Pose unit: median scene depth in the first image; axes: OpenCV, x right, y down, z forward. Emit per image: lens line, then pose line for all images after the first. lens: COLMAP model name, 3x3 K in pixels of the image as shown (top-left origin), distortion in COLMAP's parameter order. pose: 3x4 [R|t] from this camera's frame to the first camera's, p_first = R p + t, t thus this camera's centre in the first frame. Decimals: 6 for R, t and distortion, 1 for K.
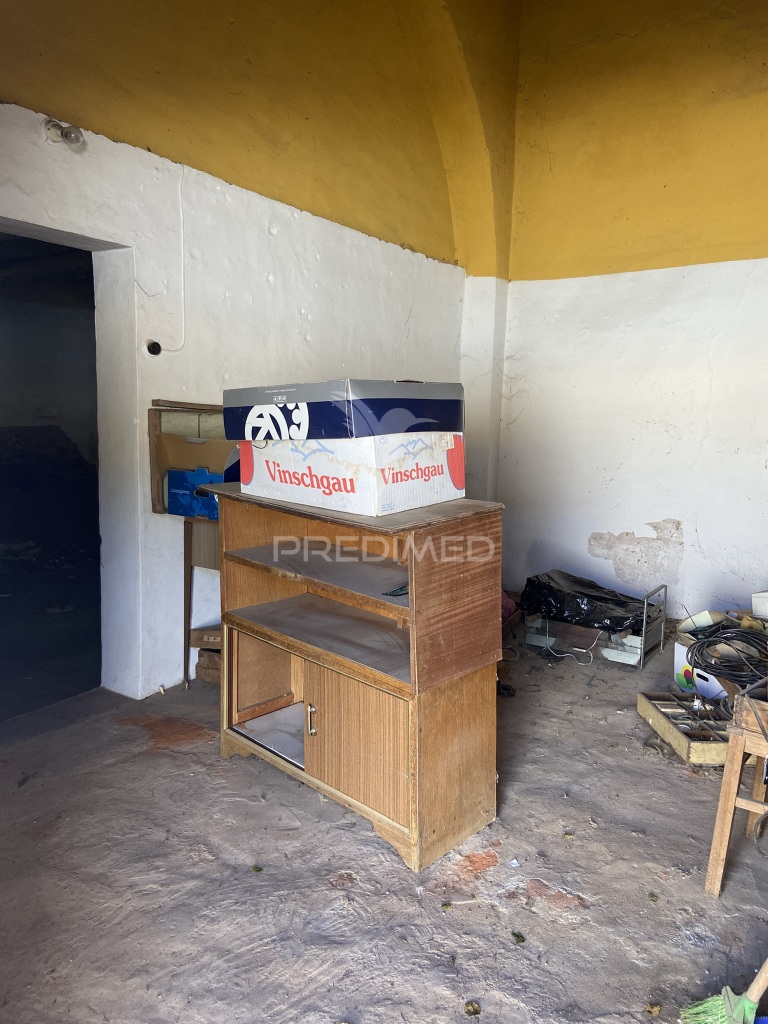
lens RADIAL K [[764.5, 0, 393.7], [0, 764.5, 511.3], [0, 0, 1]] dist [0.109706, -0.136306]
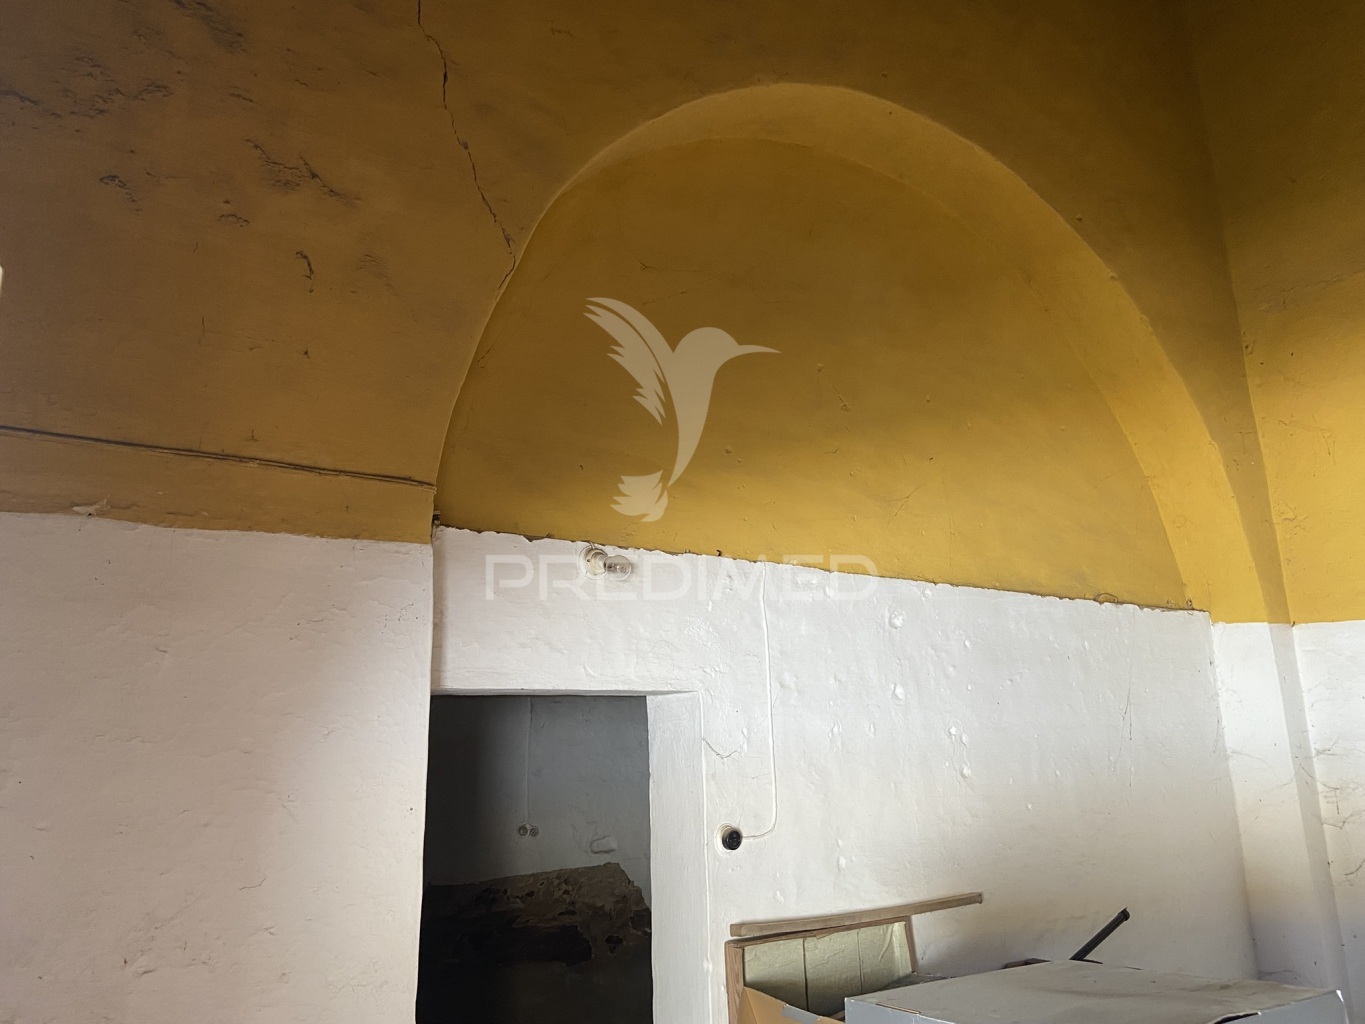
lens RADIAL K [[1019.1, 0, 683.0], [0, 1019.1, 500.7], [0, 0, 1]] dist [0.109706, -0.136306]
pose [[0.934990, -0.137167, -0.327076, -0.022523], [0.011627, 0.933547, -0.358267, -0.137650], [0.354483, 0.331173, 0.874452, 0.115313]]
